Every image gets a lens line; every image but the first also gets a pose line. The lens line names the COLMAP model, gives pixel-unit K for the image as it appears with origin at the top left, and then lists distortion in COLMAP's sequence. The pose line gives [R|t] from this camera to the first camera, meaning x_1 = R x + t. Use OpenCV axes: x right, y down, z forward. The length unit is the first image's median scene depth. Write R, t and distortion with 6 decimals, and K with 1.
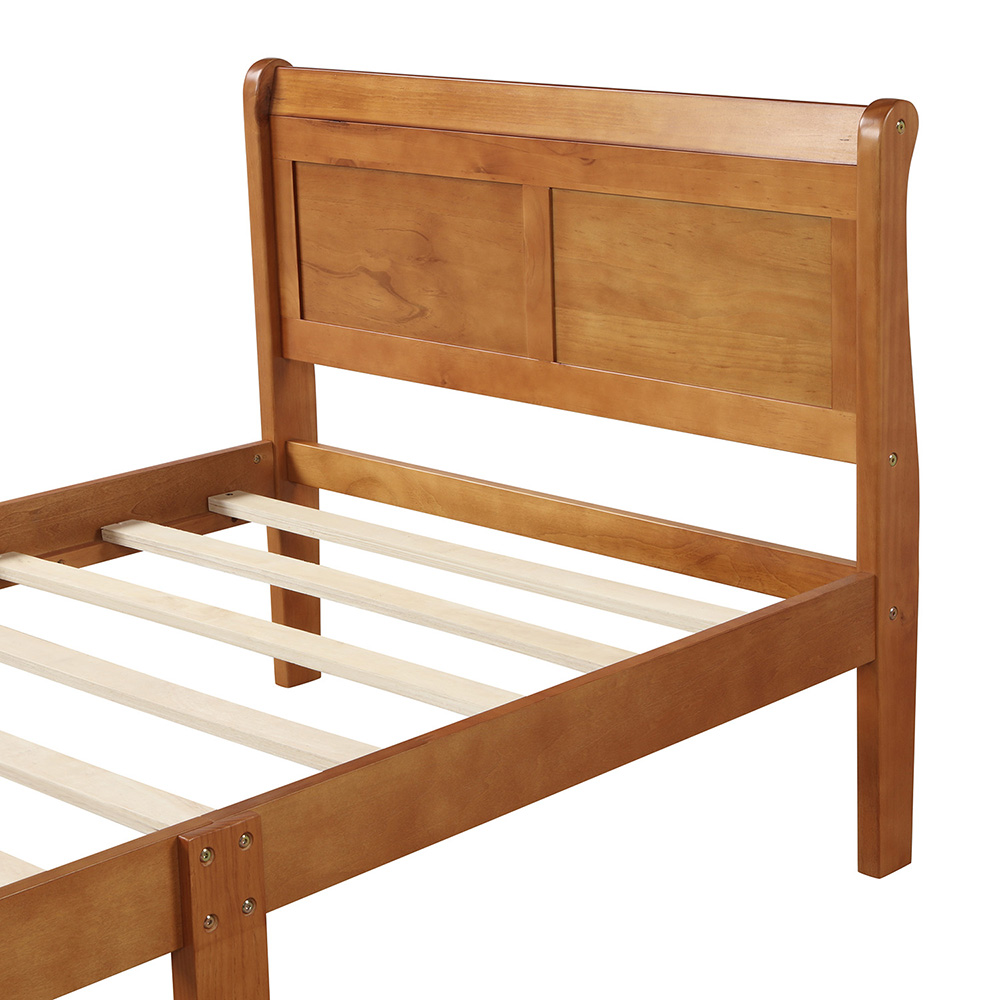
lens RADIAL K [[2540.6, 0, 500.2], [0, 2540.6, 410.3], [0, 0, 1]] dist [0.029727, 0.011896]
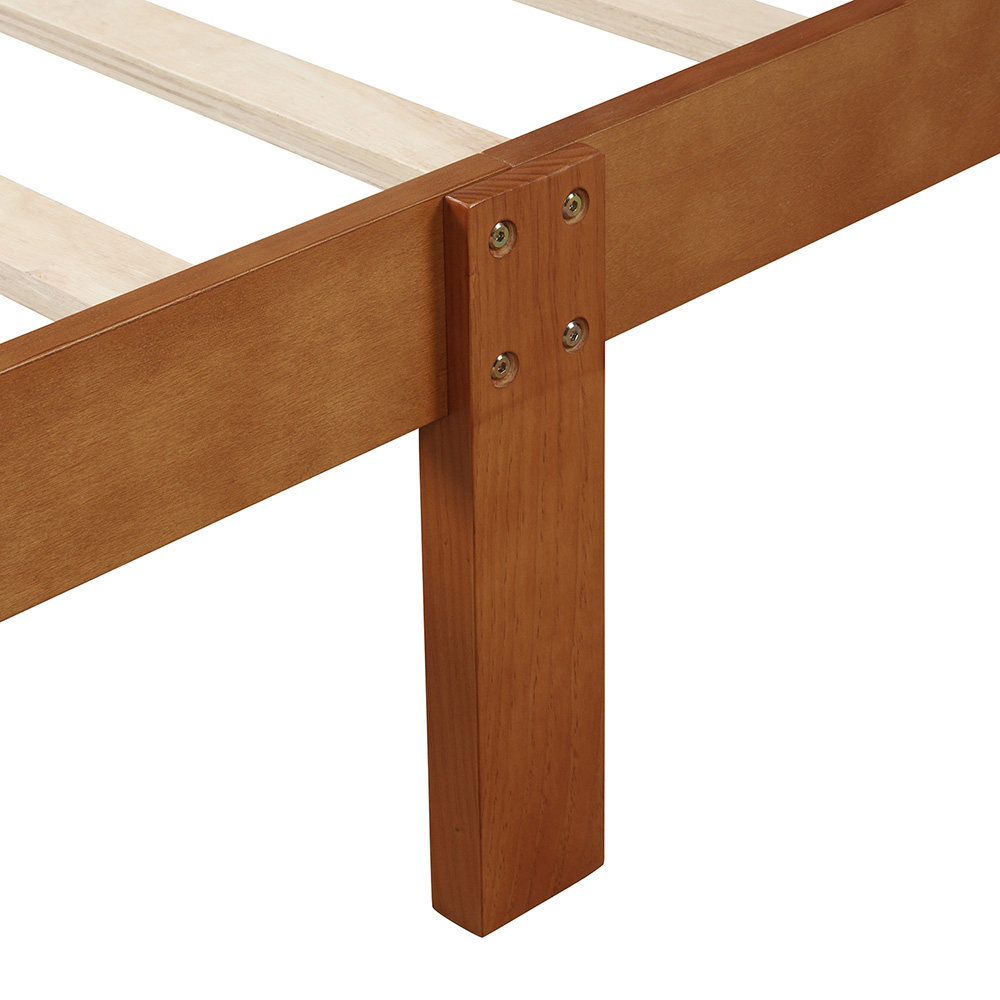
lens RADIAL K [[3324.2, 0, 500.0], [0, 3324.2, 500.0], [0, 0, 1]] dist [-0.048312, 0.536910]
pose [[0.999690, 0.022554, -0.010542, -0.105552], [-0.018480, 0.955987, 0.292826, 0.036988], [0.016683, -0.292541, 0.956108, 0.372467]]
